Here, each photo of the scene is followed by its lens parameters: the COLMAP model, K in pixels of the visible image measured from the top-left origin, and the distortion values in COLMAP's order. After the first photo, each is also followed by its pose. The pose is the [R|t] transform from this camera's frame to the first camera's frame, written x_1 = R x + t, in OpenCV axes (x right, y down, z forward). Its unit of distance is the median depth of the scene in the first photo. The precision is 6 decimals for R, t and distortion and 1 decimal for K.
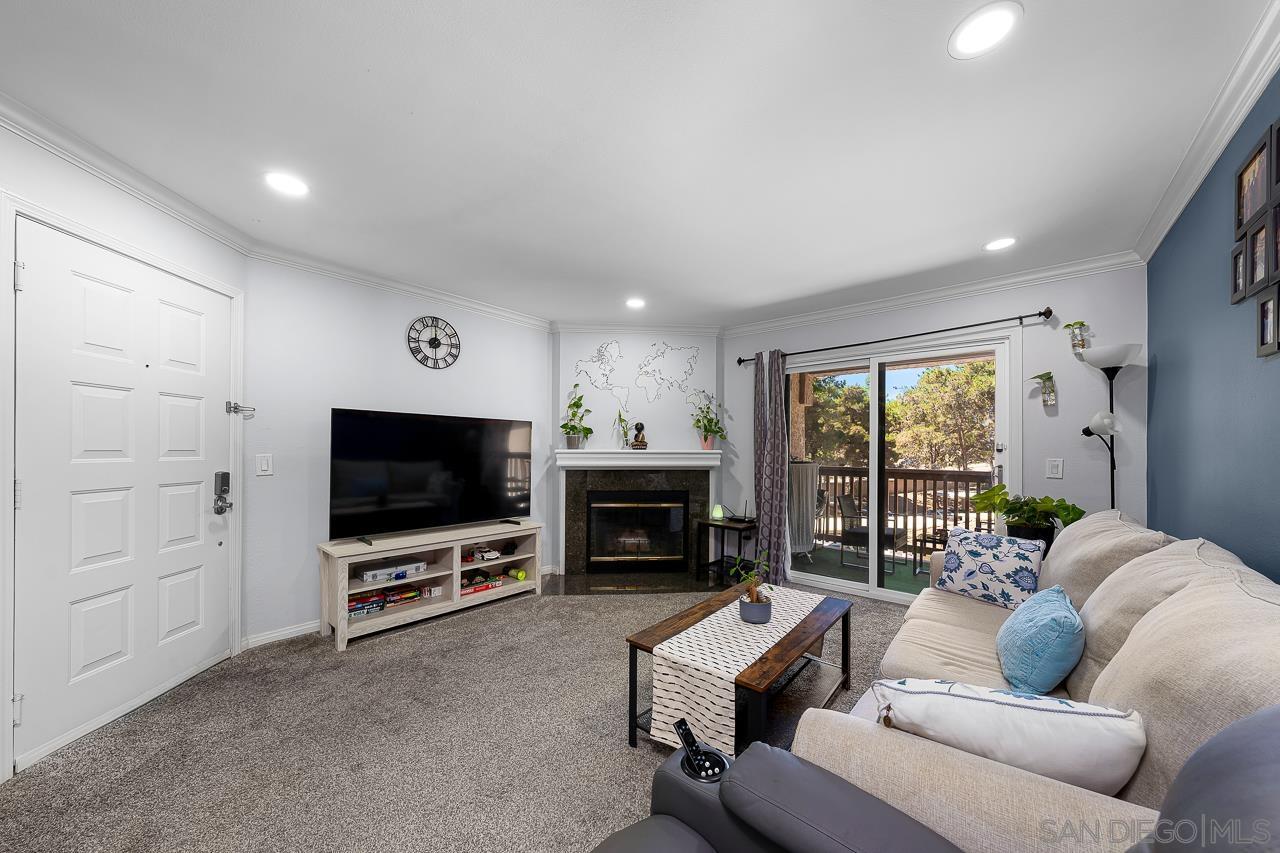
lens RADIAL K [[442.3, 0, 657.1], [0, 442.3, 446.3], [0, 0, 1]] dist [-0.005152, 0.000902]
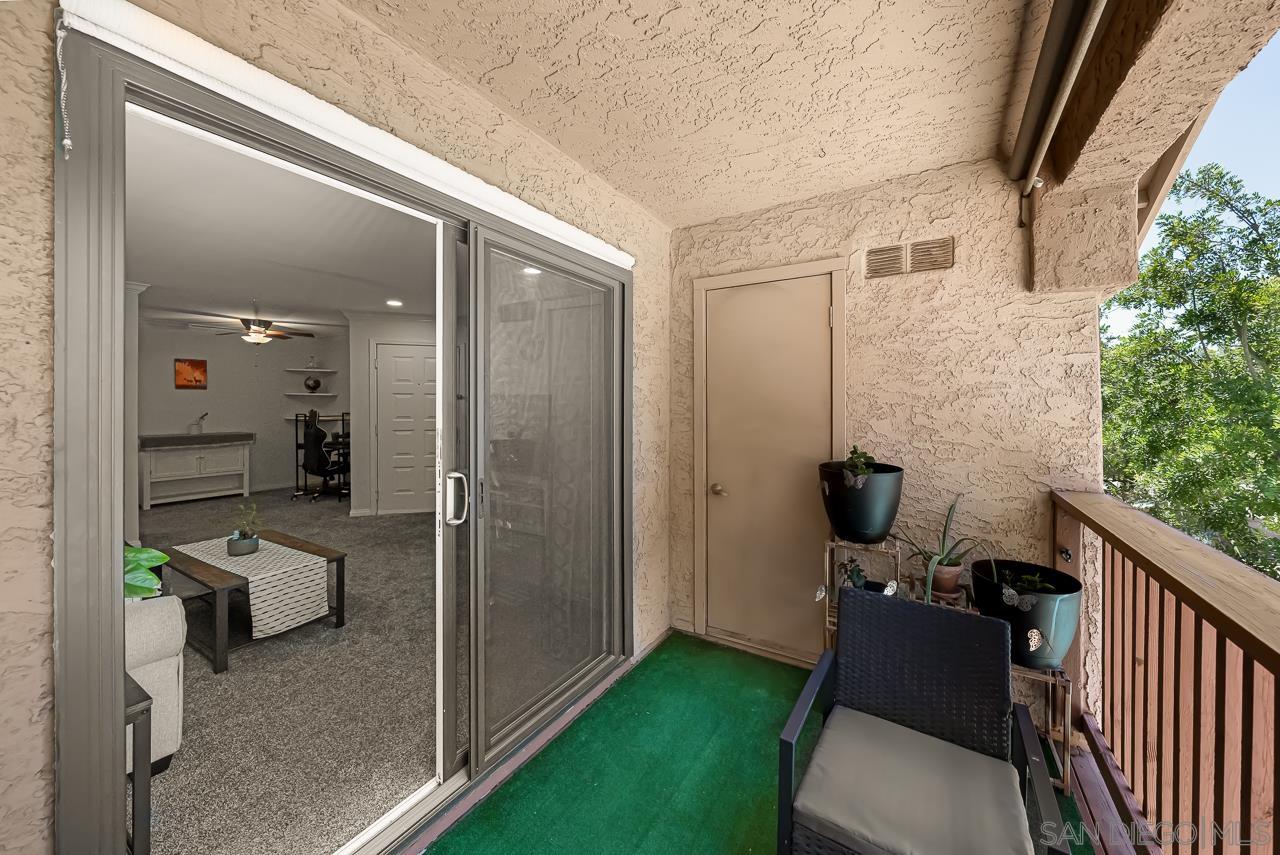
lens RADIAL K [[458.5, 0, 655.7], [0, 458.5, 407.0], [0, 0, 1]] dist [0.001105, 0.000229]
pose [[0.146363, -0.000107, -0.989231, 0.902965], [0.002969, 0.999996, 0.000332, -0.021541], [0.989227, -0.002986, 0.146362, 1.031755]]
